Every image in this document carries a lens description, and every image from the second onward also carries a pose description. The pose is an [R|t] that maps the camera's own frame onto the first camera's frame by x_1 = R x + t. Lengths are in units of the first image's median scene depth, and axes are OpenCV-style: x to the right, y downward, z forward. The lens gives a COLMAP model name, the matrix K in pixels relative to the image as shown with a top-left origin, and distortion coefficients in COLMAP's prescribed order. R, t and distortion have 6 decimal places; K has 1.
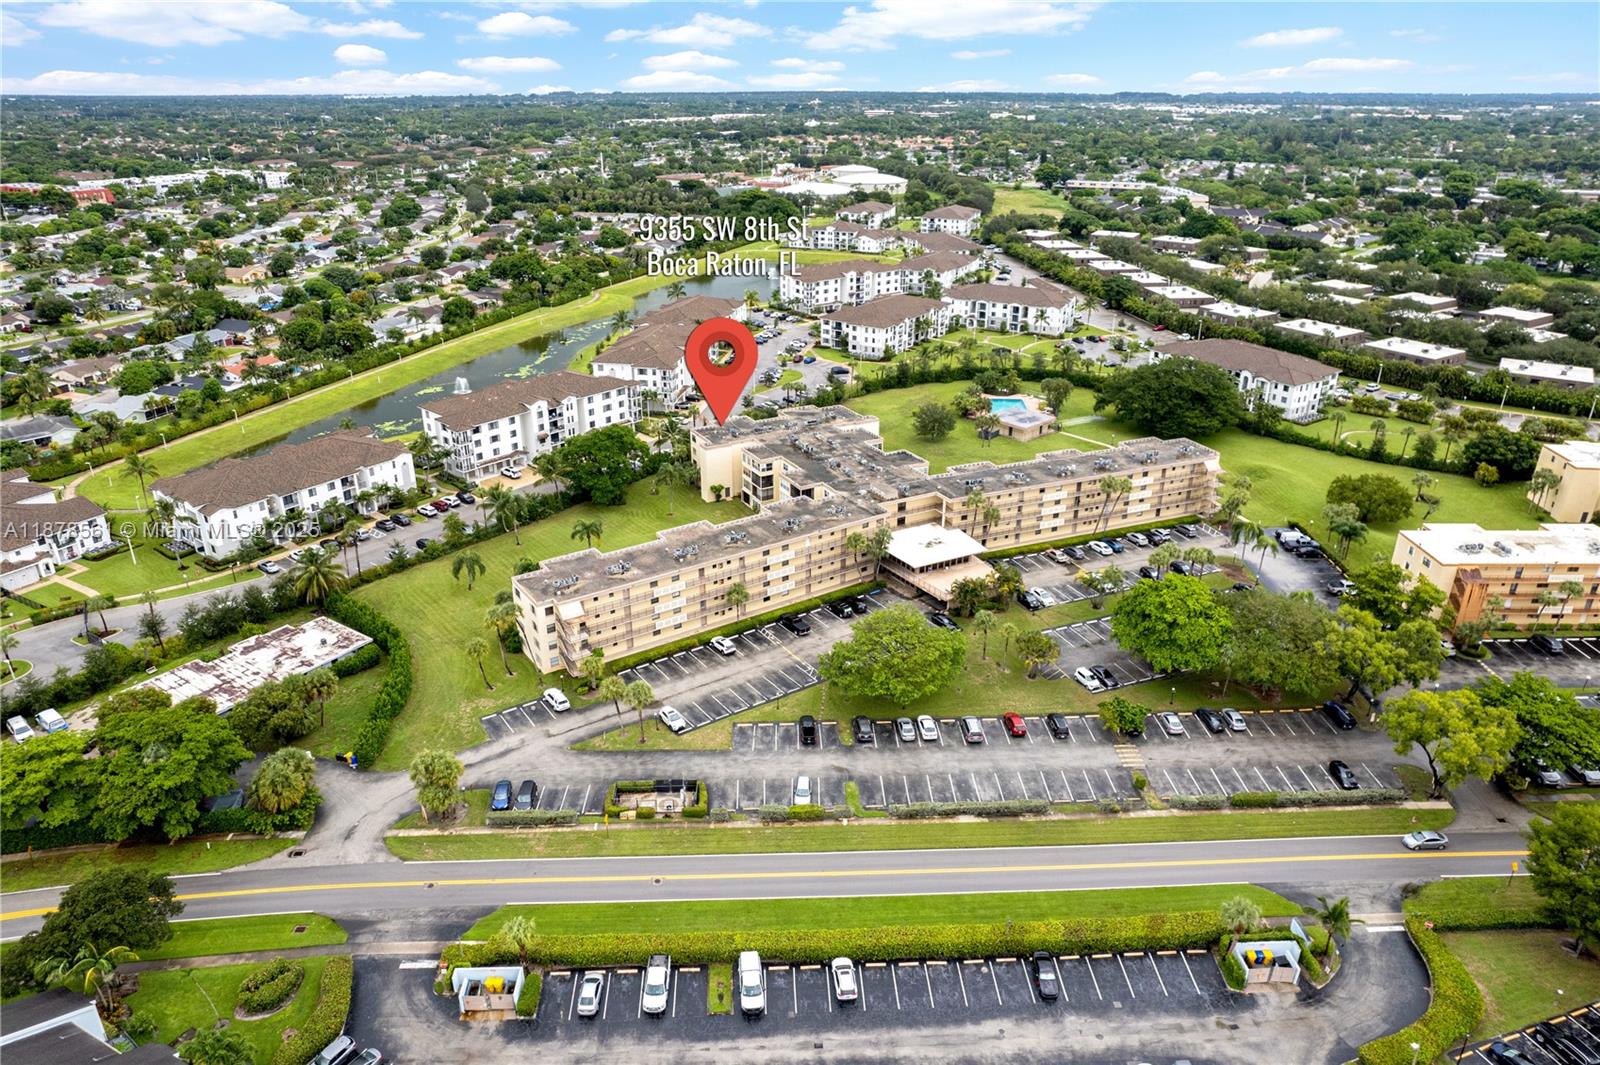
lens RADIAL K [[1033.7, 0, 808.1], [0, 1033.7, 533.5], [0, 0, 1]] dist [-0.074621, 0.063268]
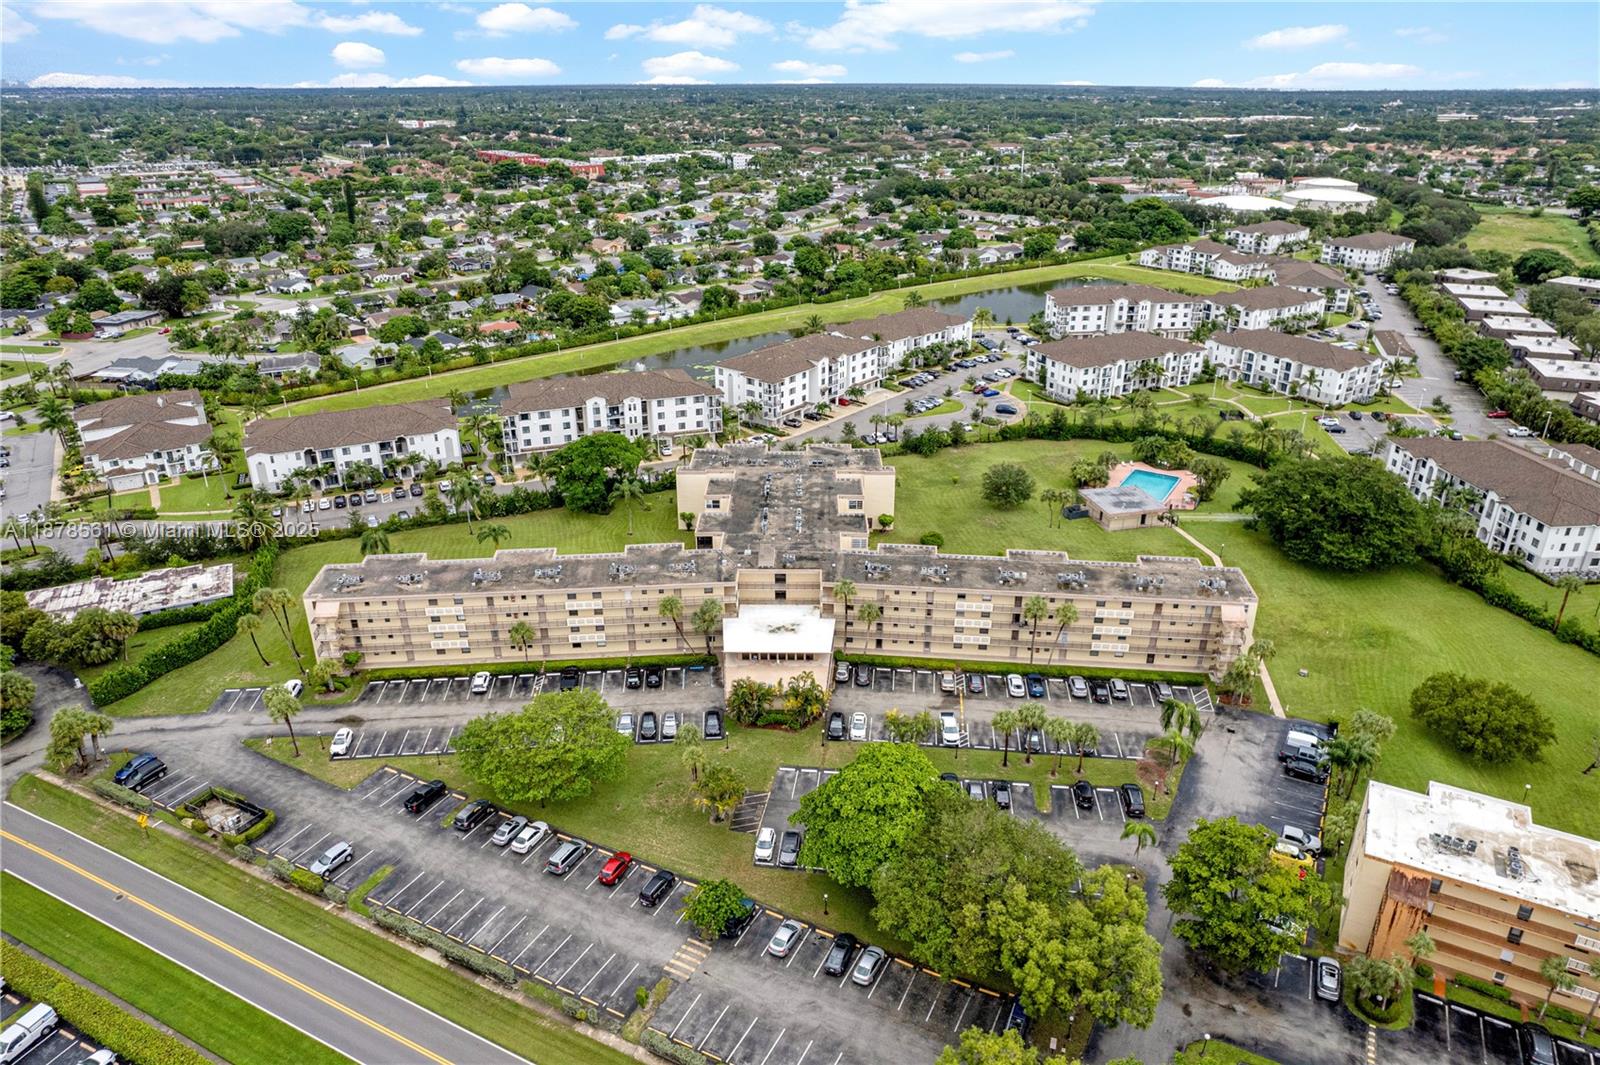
lens RADIAL K [[1033.7, 0, 808.1], [0, 1033.7, 533.5], [0, 0, 1]] dist [-0.074621, 0.063268]
pose [[0.877449, 0.194757, -0.438353, 0.374265], [-0.192752, 0.979994, 0.049574, -0.085554], [0.439239, 0.040995, 0.897435, 0.188339]]
